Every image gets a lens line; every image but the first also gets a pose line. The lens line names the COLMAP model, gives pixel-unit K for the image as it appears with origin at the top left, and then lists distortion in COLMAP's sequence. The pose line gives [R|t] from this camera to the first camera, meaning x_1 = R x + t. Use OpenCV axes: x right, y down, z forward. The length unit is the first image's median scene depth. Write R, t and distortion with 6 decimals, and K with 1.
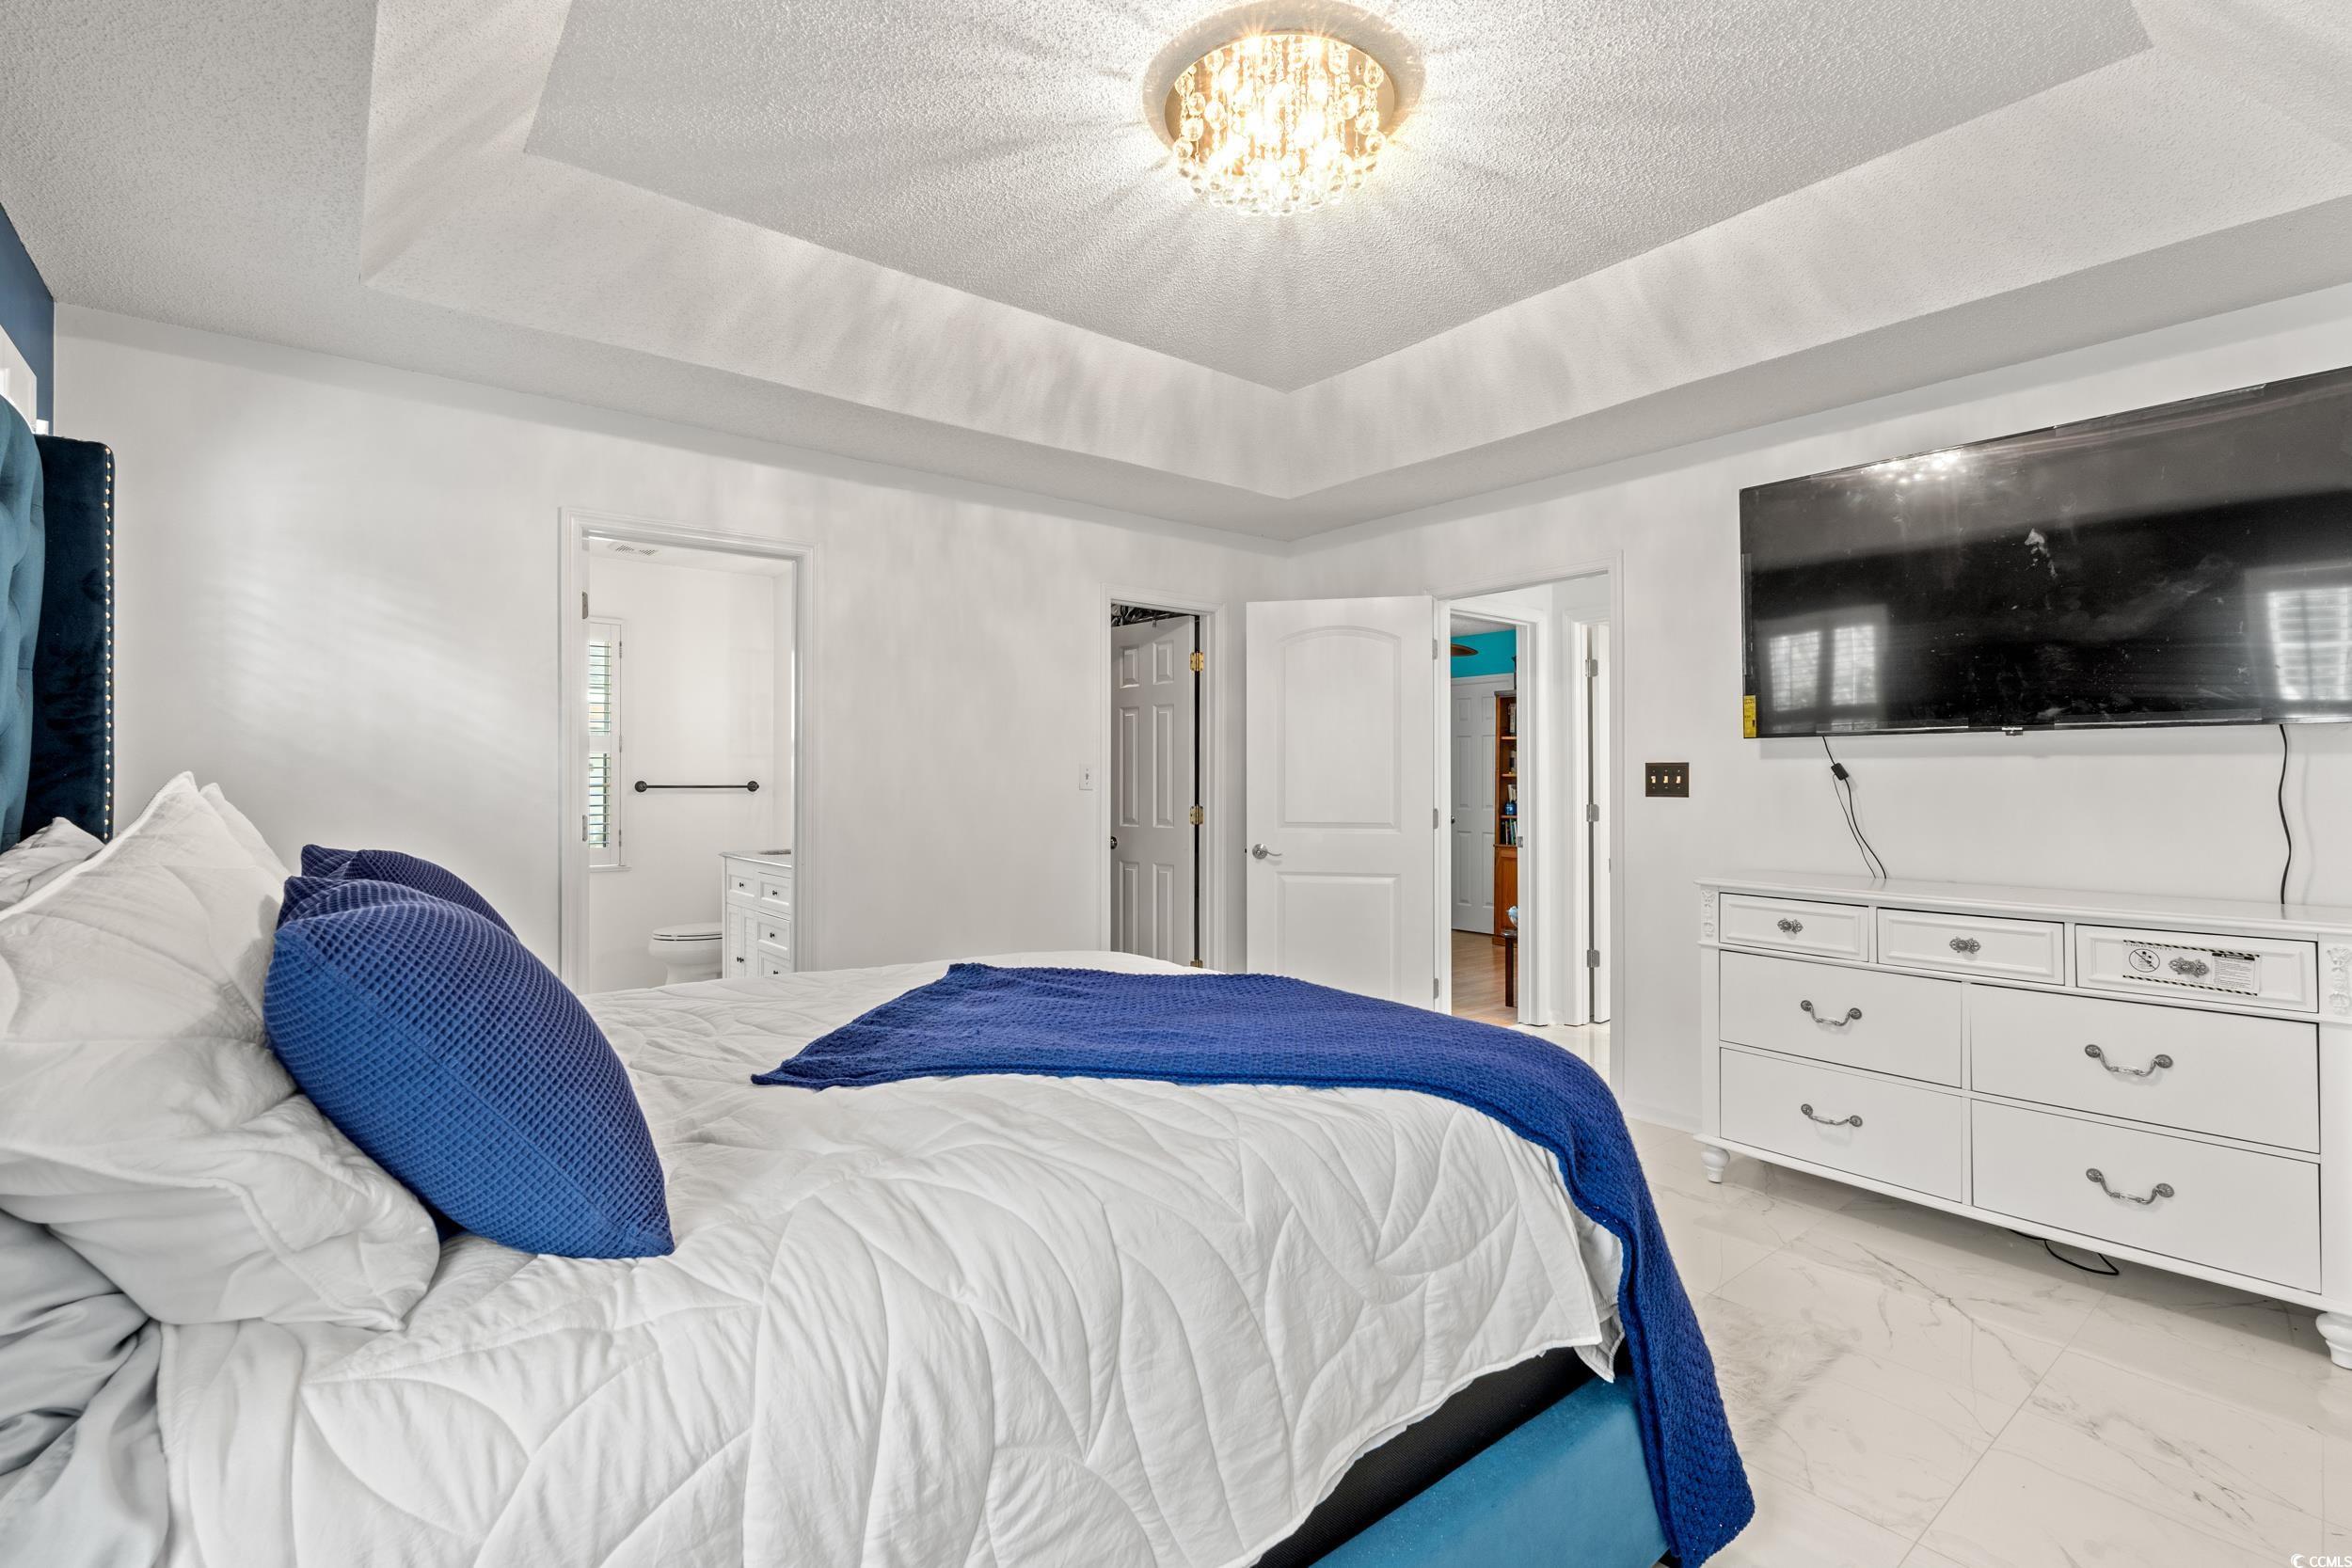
lens RADIAL K [[1045.9, 0, 1182.0], [0, 1045.9, 773.5], [0, 0, 1]] dist [-0.009946, 0.001752]
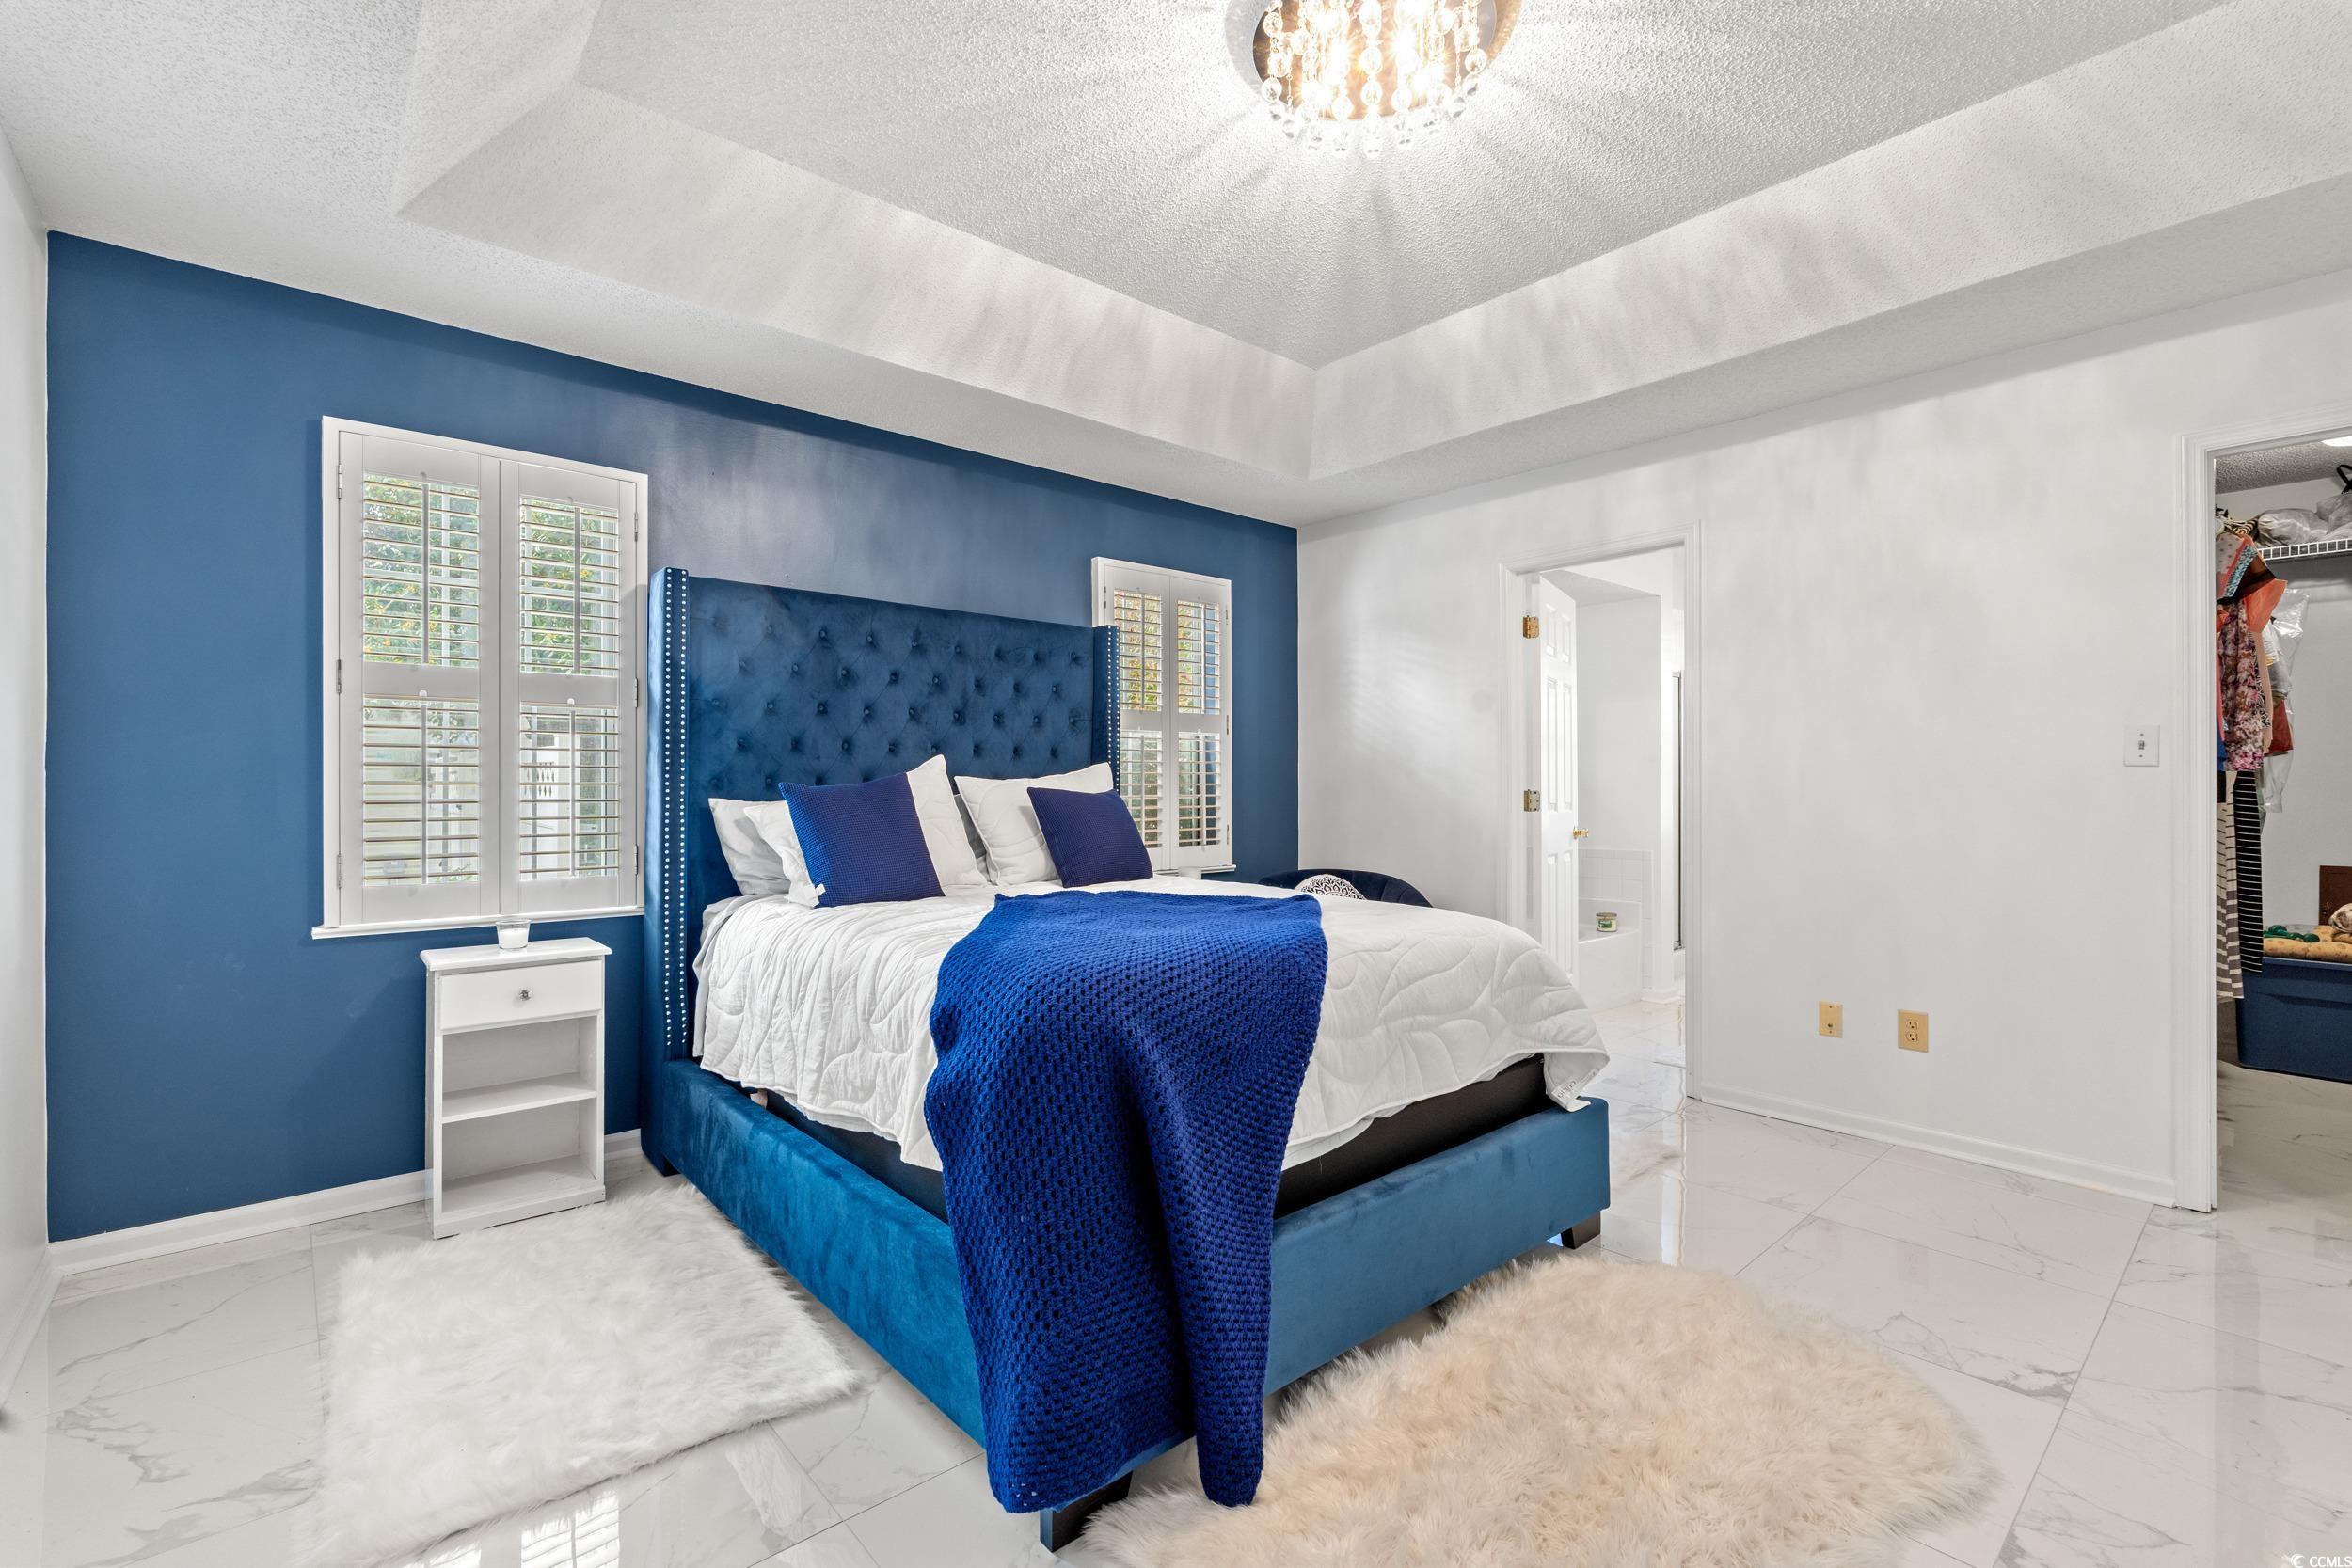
lens RADIAL K [[1045.9, 0, 1167.2], [0, 1045.9, 778.2], [0, 0, 1]] dist [-0.009946, 0.001752]
pose [[0.036622, -0.014615, -0.999222, 0.682726], [0.002768, 0.999891, -0.014523, 0.039040], [0.999325, -0.002234, 0.036659, 0.505753]]
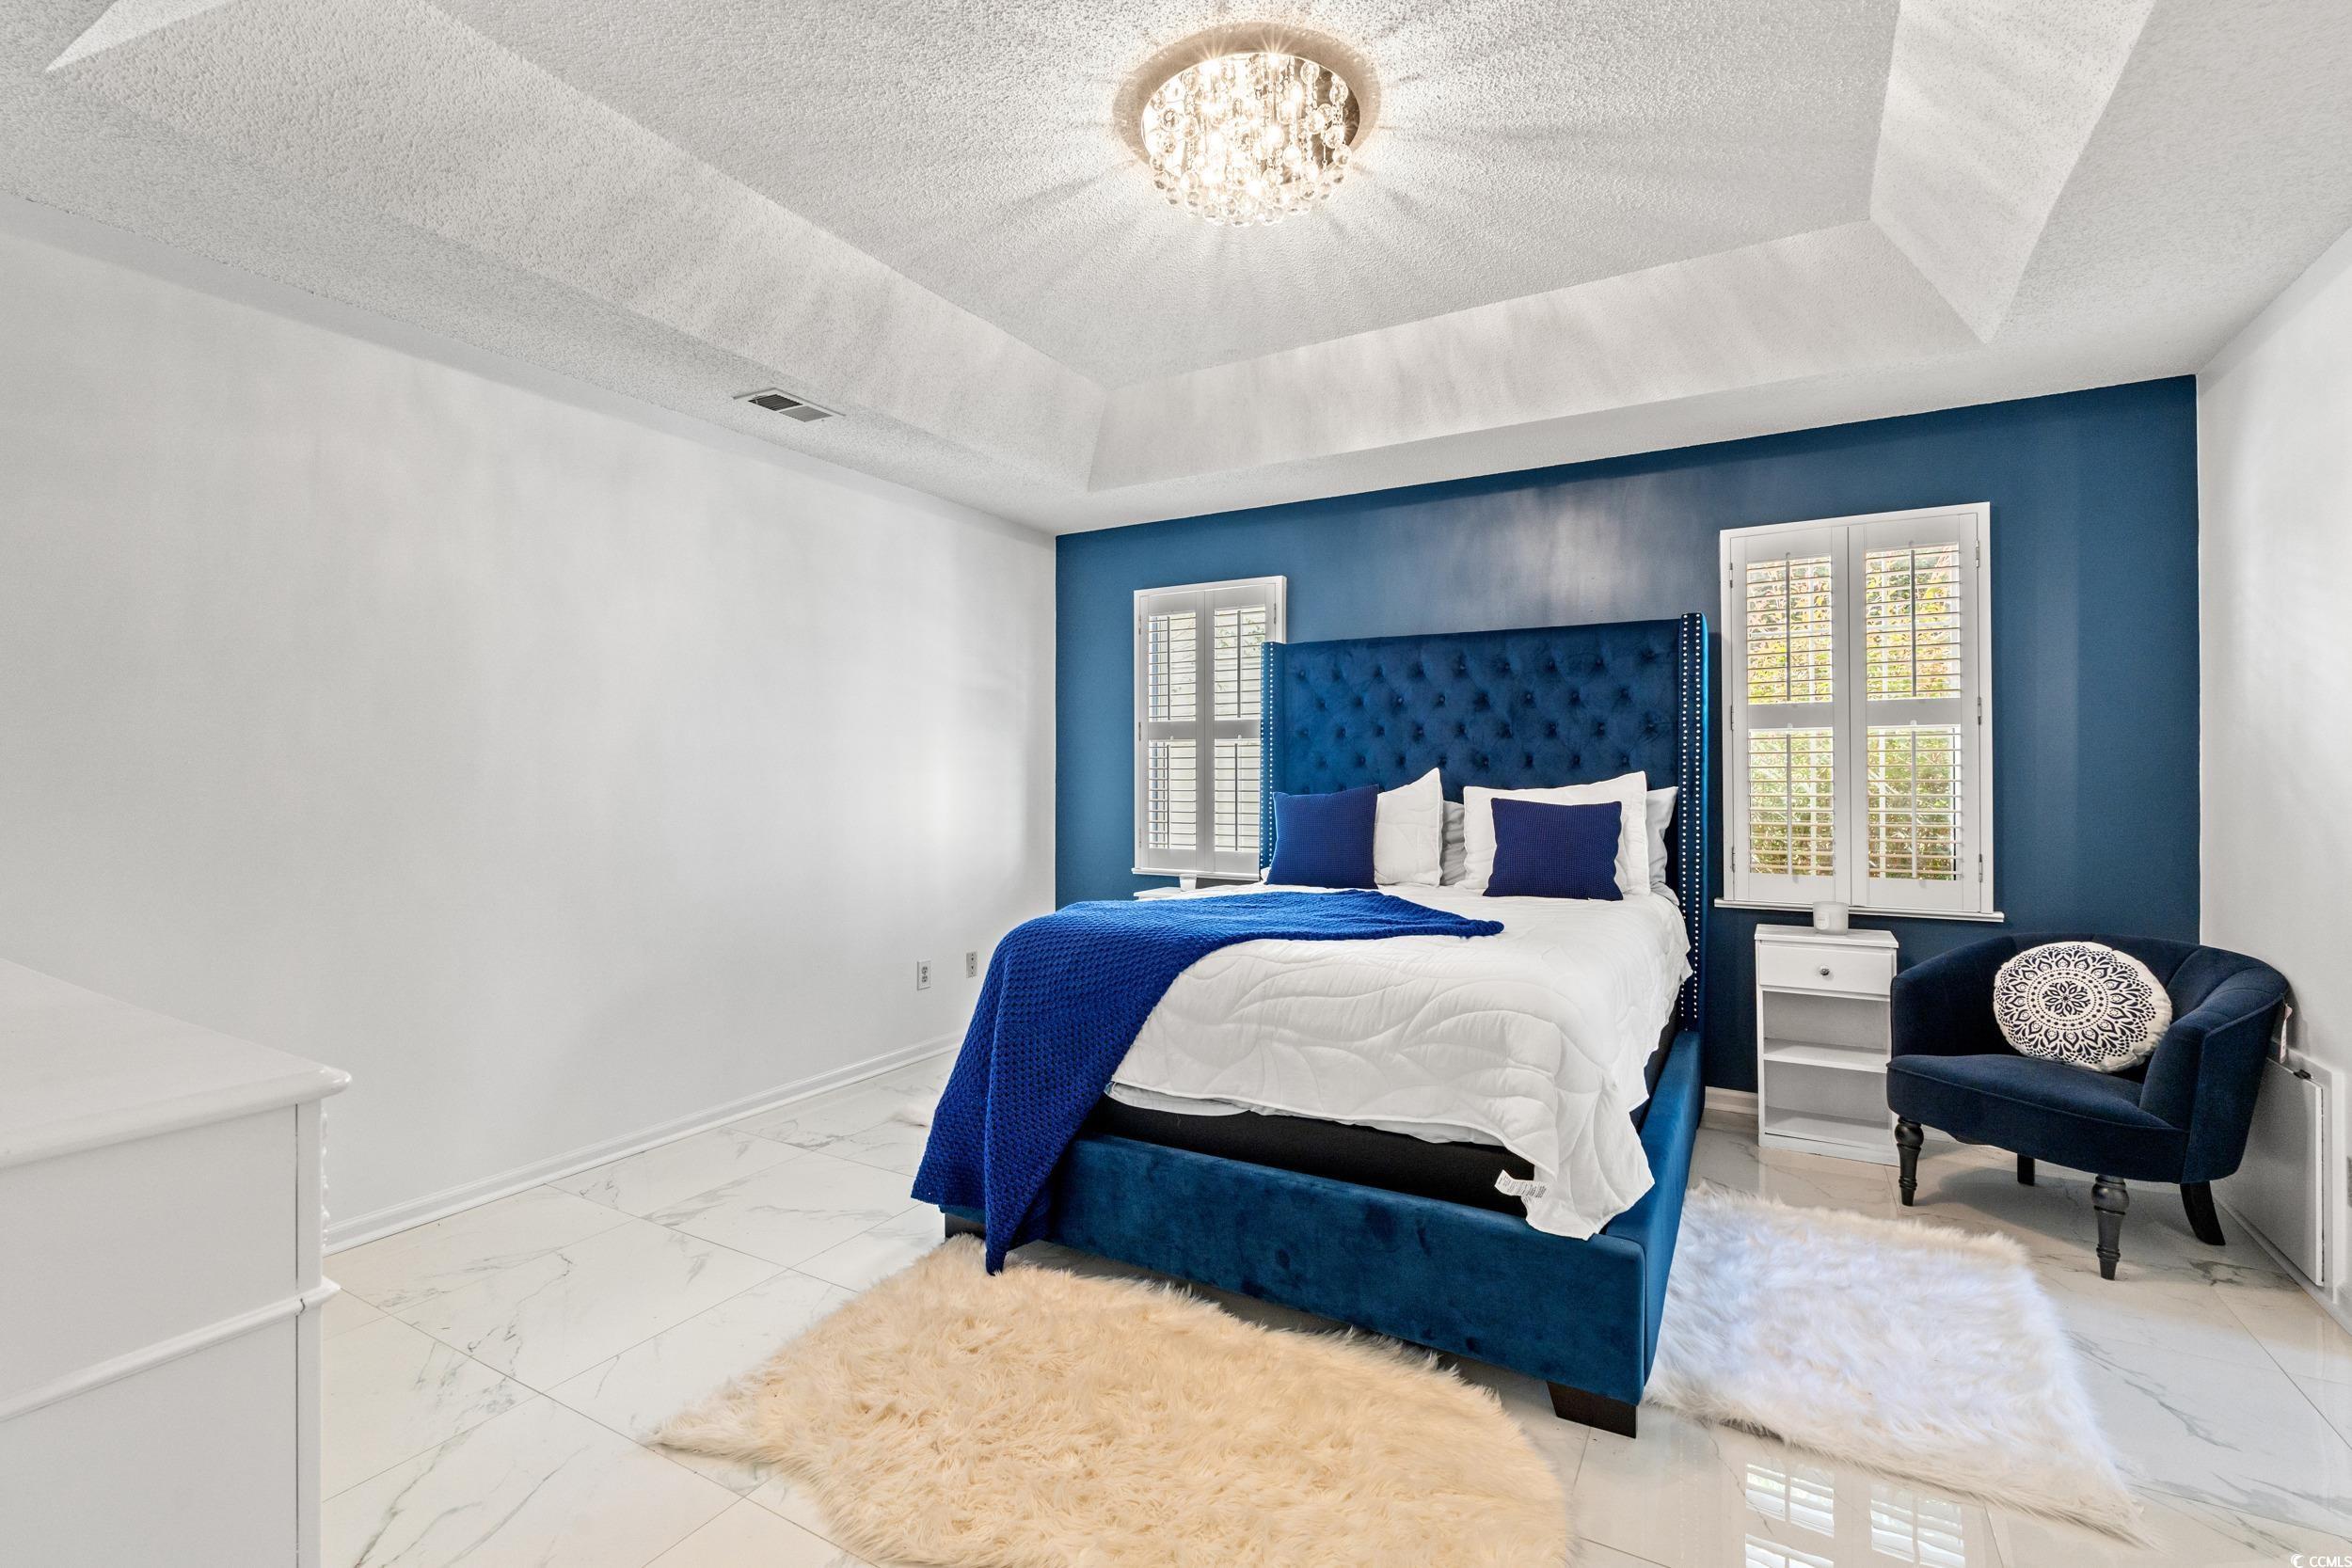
lens RADIAL K [[1045.9, 0, 1161.5], [0, 1045.9, 782.8], [0, 0, 1]] dist [-0.009946, 0.001752]
pose [[-0.937132, -0.001393, -0.348971, 0.352131], [-0.002974, 0.999988, 0.003992, 0.013781], [0.348961, 0.004779, -0.937125, 1.283059]]
